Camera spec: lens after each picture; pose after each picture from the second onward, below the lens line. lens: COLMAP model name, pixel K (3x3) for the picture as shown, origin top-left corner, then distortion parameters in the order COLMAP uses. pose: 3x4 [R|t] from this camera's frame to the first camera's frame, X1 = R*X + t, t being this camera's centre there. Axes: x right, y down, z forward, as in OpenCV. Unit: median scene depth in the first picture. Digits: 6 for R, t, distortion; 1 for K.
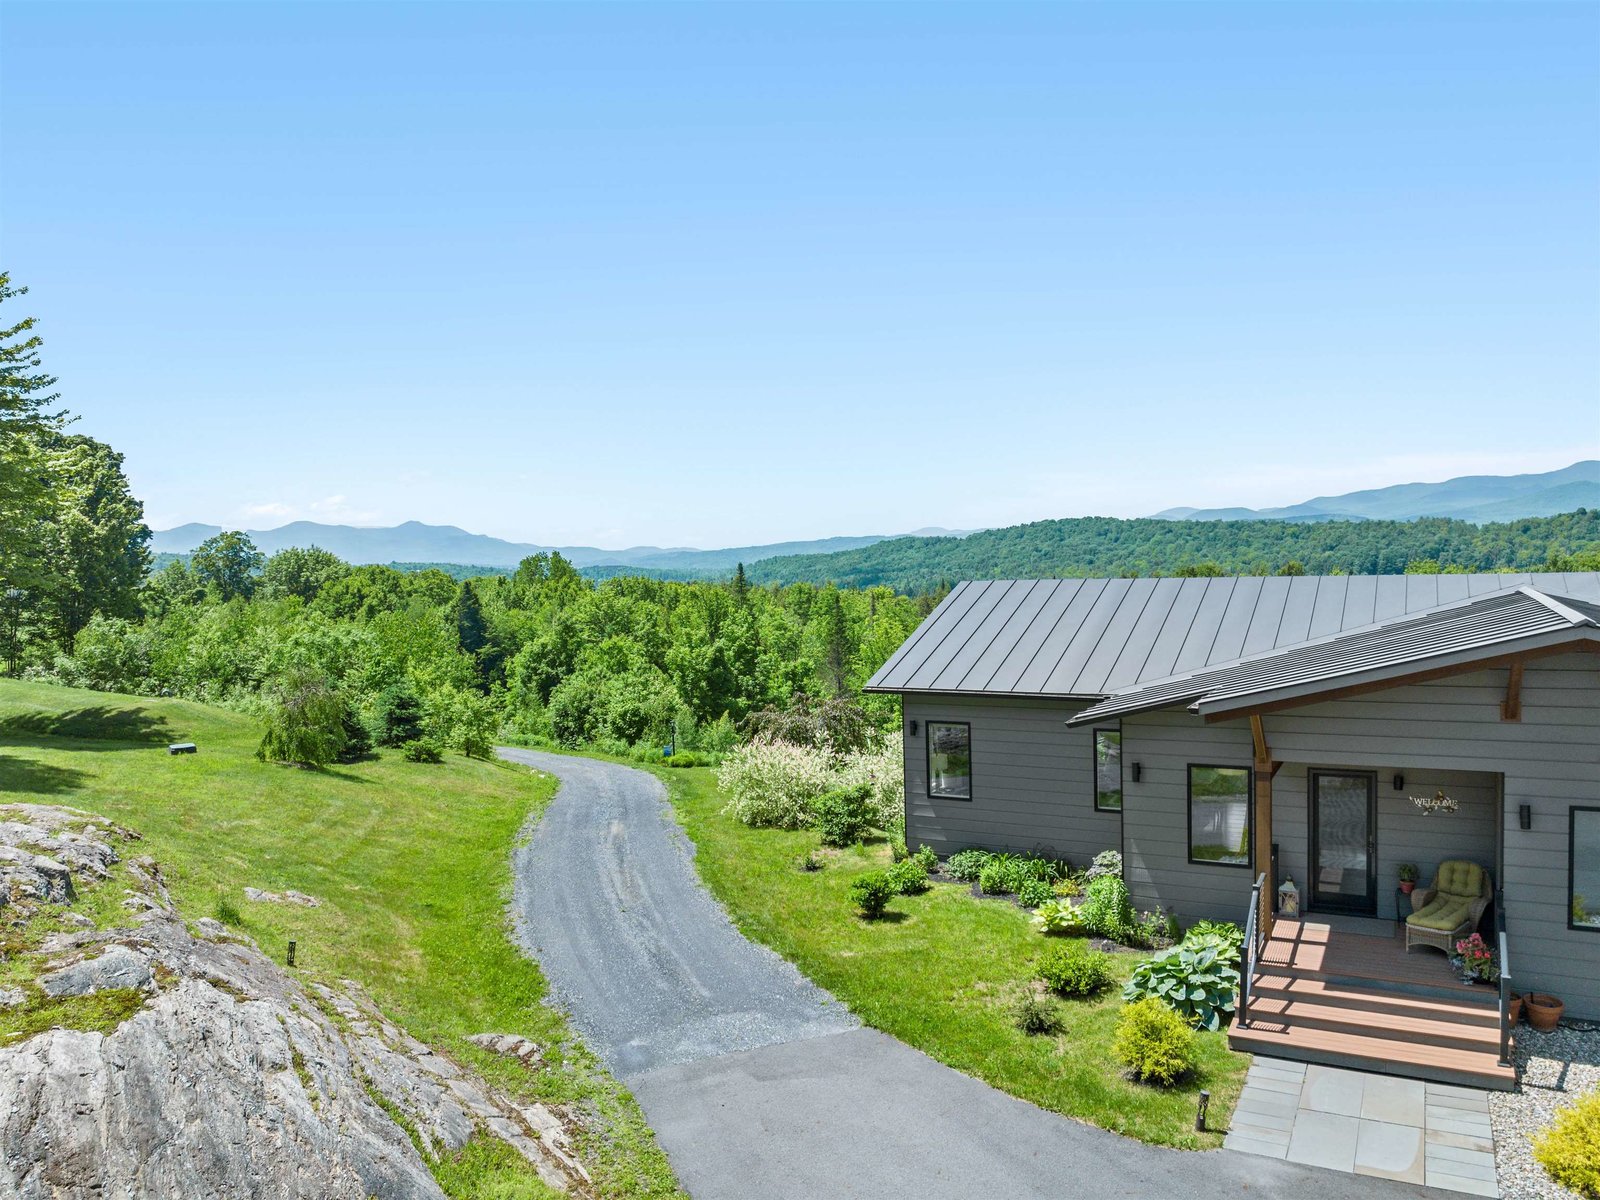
lens RADIAL K [[1169.4, 0, 783.3], [0, 1169.4, 628.7], [0, 0, 1]] dist [-0.045753, 0.006103]
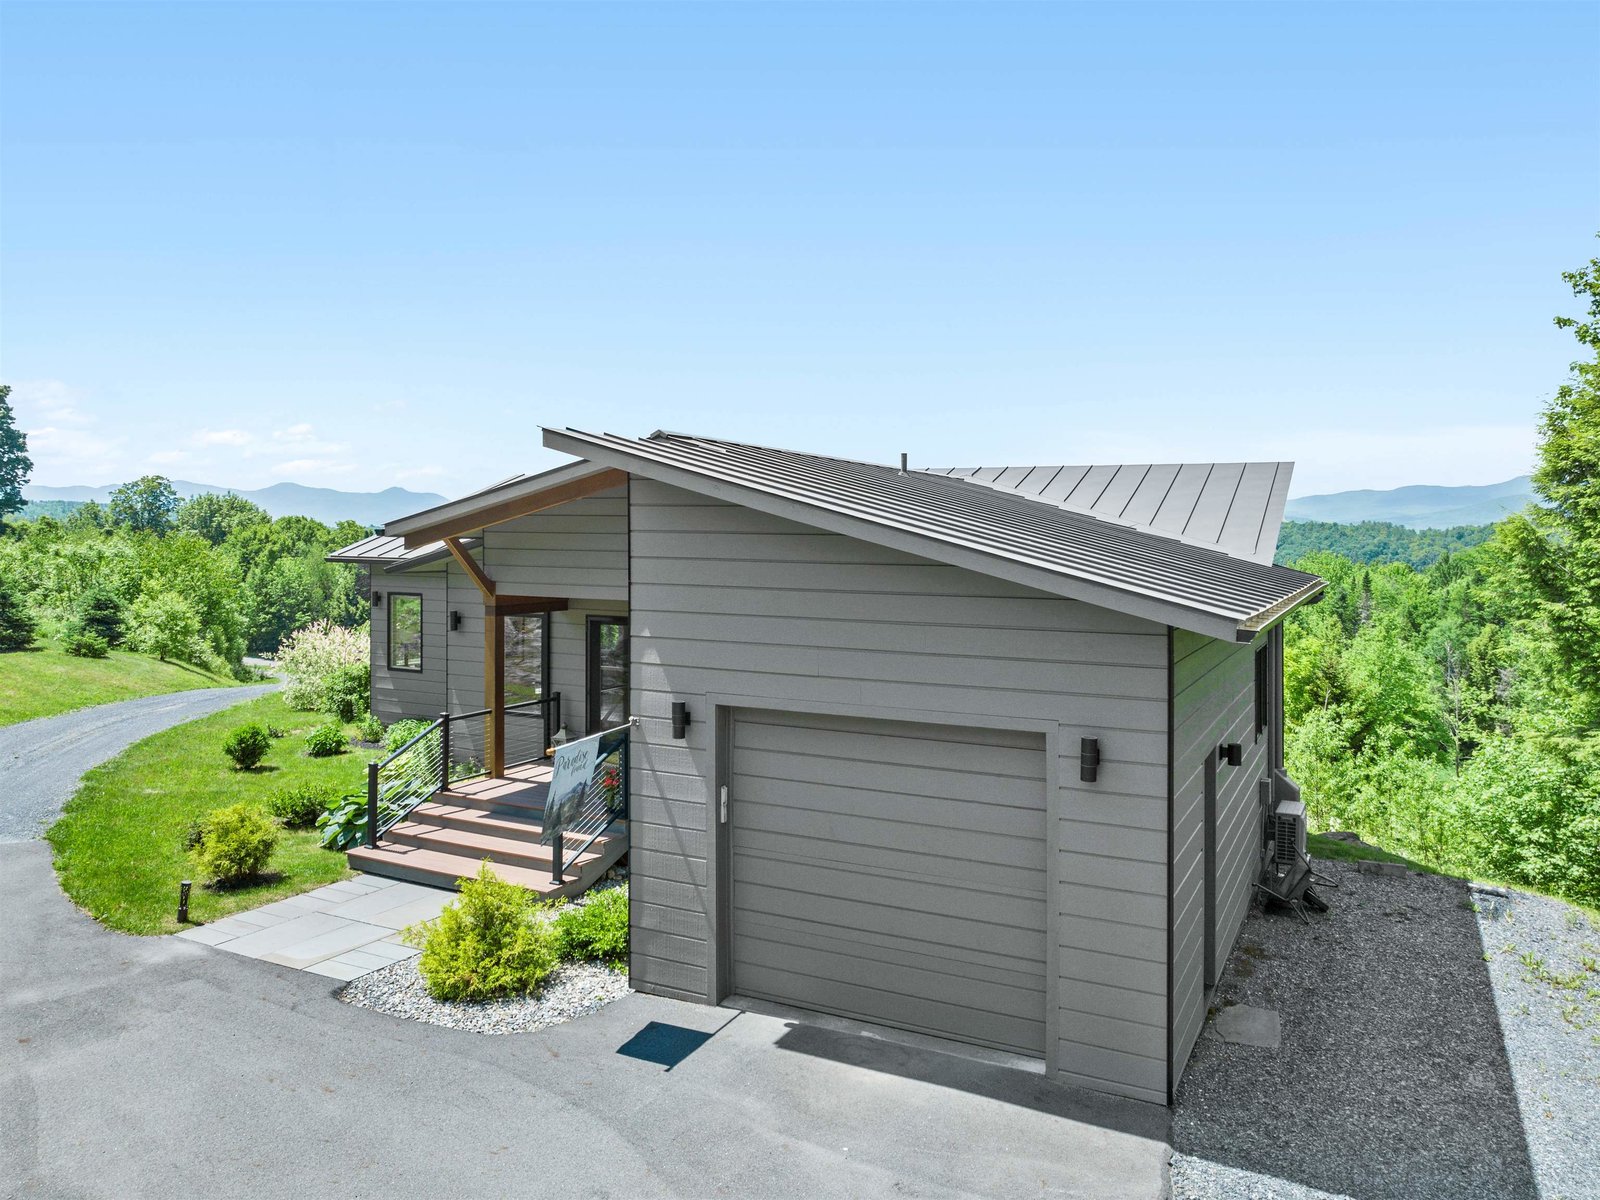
lens RADIAL K [[1138.1, 0, 800.8], [0, 1138.1, 556.8], [0, 0, 1]] dist [-0.039728, 0.006756]
pose [[0.998783, 0.040049, 0.028794, 0.498420], [-0.038662, 0.998135, -0.047232, 0.089514], [-0.030632, 0.046061, 0.998469, 0.014000]]
